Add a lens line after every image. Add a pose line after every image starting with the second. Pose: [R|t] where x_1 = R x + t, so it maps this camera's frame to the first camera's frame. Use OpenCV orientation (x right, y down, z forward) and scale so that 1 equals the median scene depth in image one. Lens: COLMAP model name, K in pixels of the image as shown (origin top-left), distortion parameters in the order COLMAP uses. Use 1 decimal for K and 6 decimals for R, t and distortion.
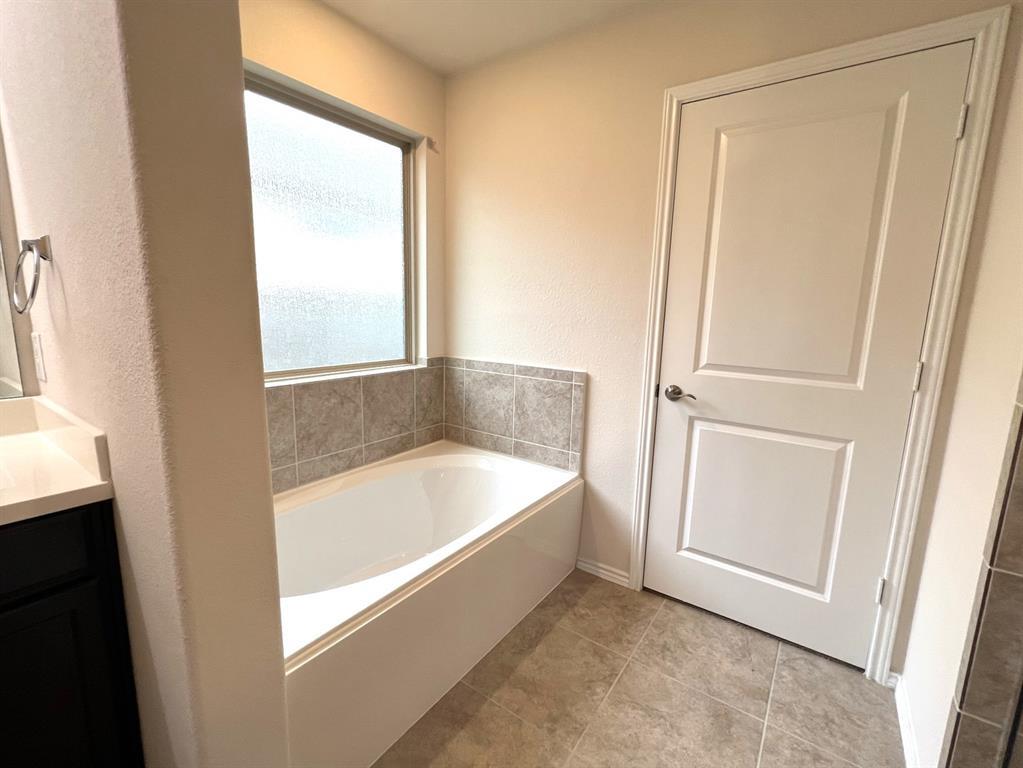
lens RADIAL K [[443.3, 0, 514.7], [0, 443.3, 383.0], [0, 0, 1]] dist [0.001033, 0.000517]
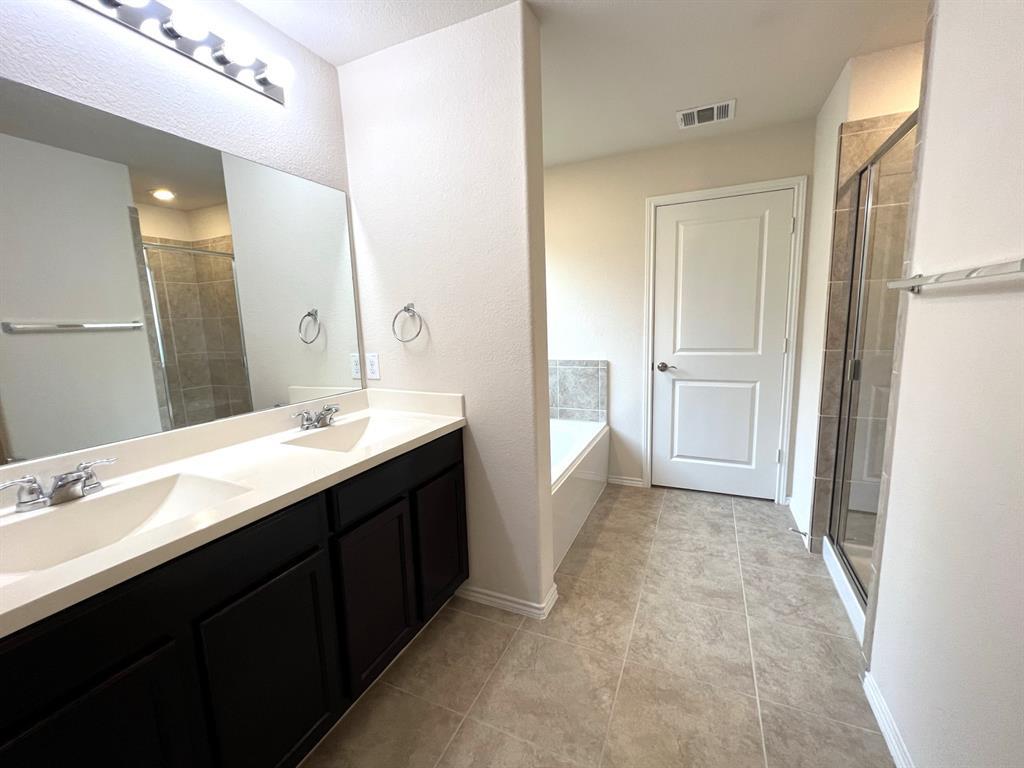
lens RADIAL K [[413.0, 0, 511.0], [0, 413.0, 383.4], [0, 0, 1]] dist [0.003609, 0.000045]
pose [[0.981441, -0.086581, 0.171106, -0.512161], [0.089126, 0.995994, -0.007236, 0.045856], [-0.169794, 0.022351, 0.985226, -0.502345]]
